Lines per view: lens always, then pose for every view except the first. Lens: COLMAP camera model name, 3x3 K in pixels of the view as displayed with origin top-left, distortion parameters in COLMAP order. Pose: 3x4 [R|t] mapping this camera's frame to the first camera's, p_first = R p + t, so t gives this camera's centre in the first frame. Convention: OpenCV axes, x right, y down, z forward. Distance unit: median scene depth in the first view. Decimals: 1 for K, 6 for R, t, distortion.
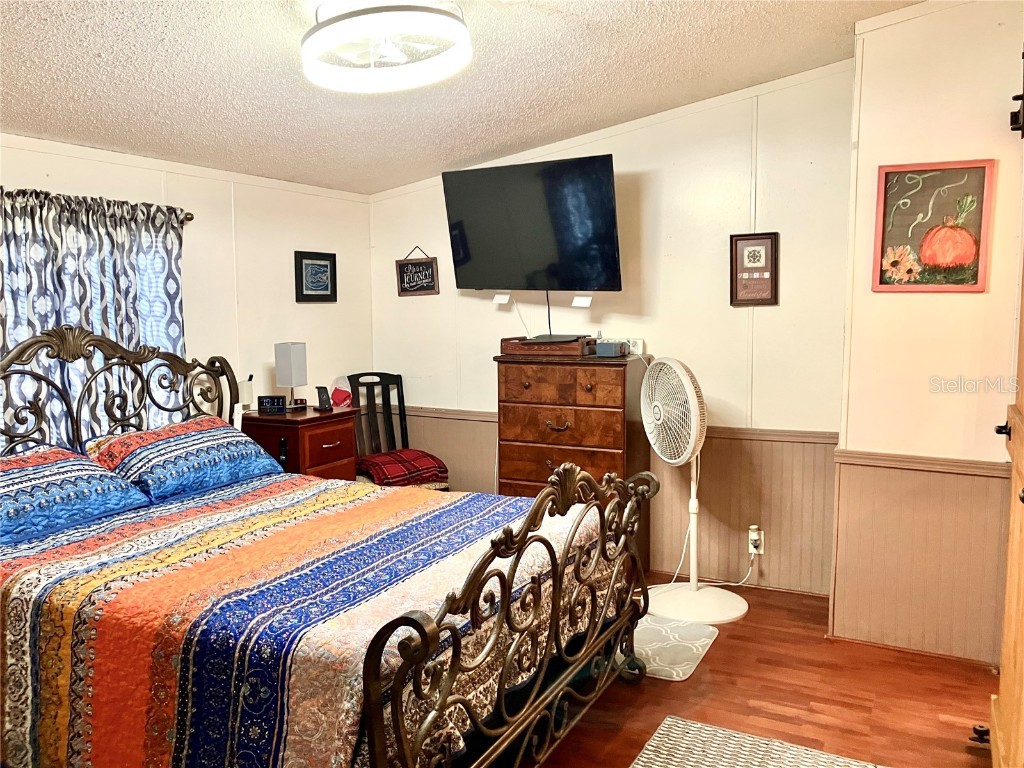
lens RADIAL K [[800.4, 0, 512.0], [0, 800.4, 384.0], [0, 0, 1]] dist [0.008324, 0.003390]
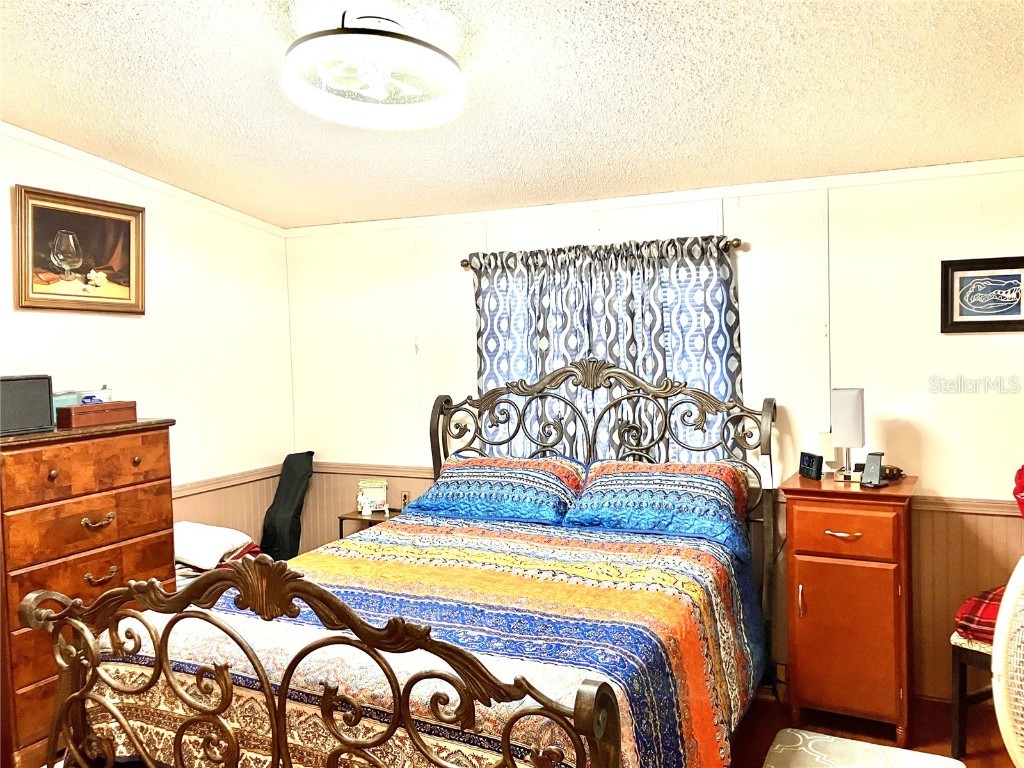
lens RADIAL K [[800.4, 0, 512.0], [0, 800.4, 384.0], [0, 0, 1]] dist [0.008324, 0.003390]
pose [[0.049960, 0.058370, -0.997044, 0.592375], [-0.087156, 0.994737, 0.053867, -0.089111], [0.994941, 0.084207, 0.054785, 0.834544]]
